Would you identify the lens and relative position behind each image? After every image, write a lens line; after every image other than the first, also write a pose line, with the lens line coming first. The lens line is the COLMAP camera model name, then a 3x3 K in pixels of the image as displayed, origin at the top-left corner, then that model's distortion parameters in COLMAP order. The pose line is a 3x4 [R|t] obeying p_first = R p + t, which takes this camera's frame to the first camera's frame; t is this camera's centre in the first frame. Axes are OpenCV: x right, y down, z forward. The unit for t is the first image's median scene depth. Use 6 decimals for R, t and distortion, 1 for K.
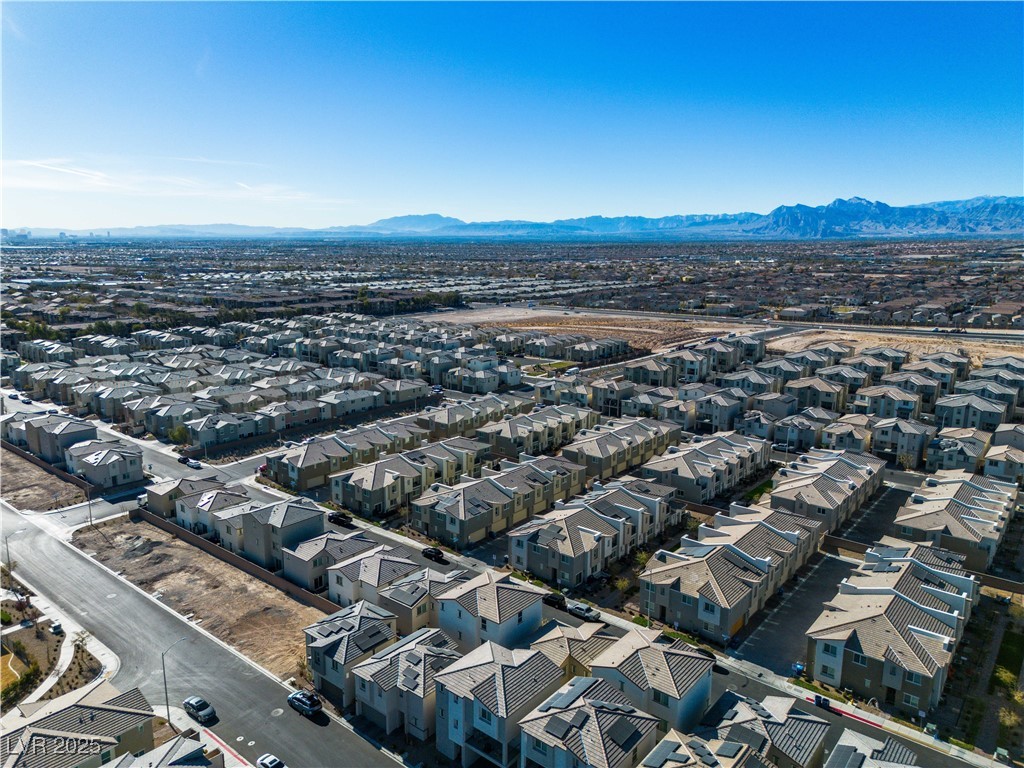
lens RADIAL K [[721.9, 0, 512.6], [0, 721.9, 384.8], [0, 0, 1]] dist [0.061183, -0.052022]
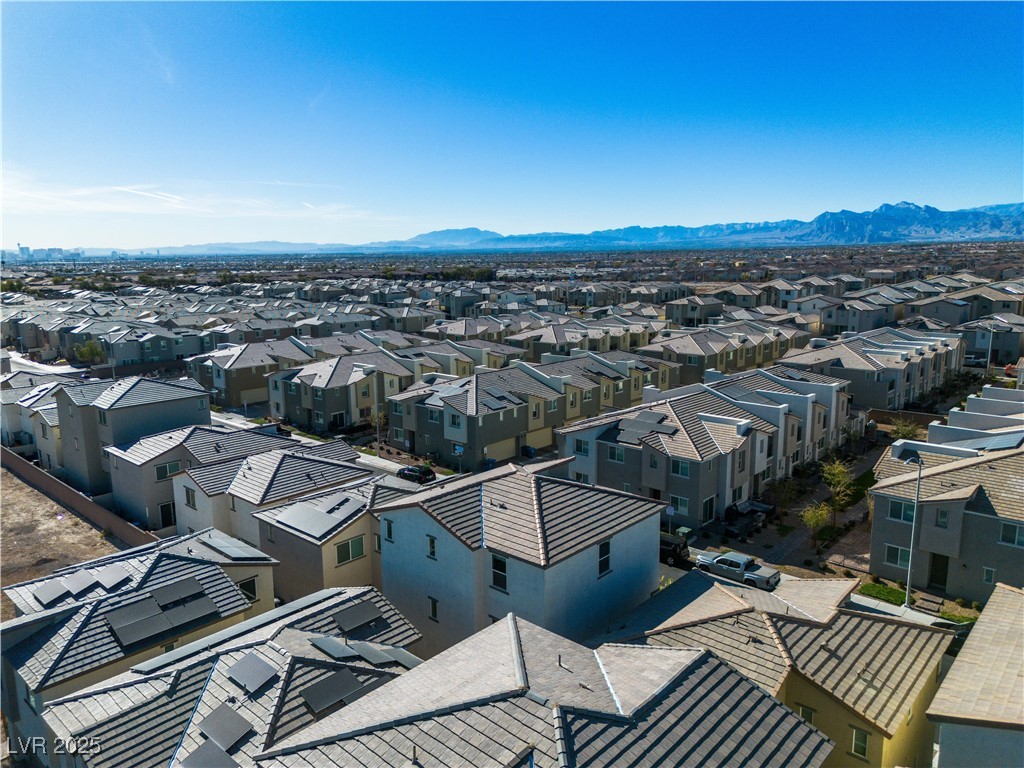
lens RADIAL K [[721.9, 0, 513.6], [0, 721.9, 384.5], [0, 0, 1]] dist [0.061183, -0.052022]
pose [[0.998658, -0.005851, -0.051465, -0.009135], [0.004944, 0.999831, -0.017730, 0.150376], [0.051560, 0.017452, 0.998517, 0.401965]]
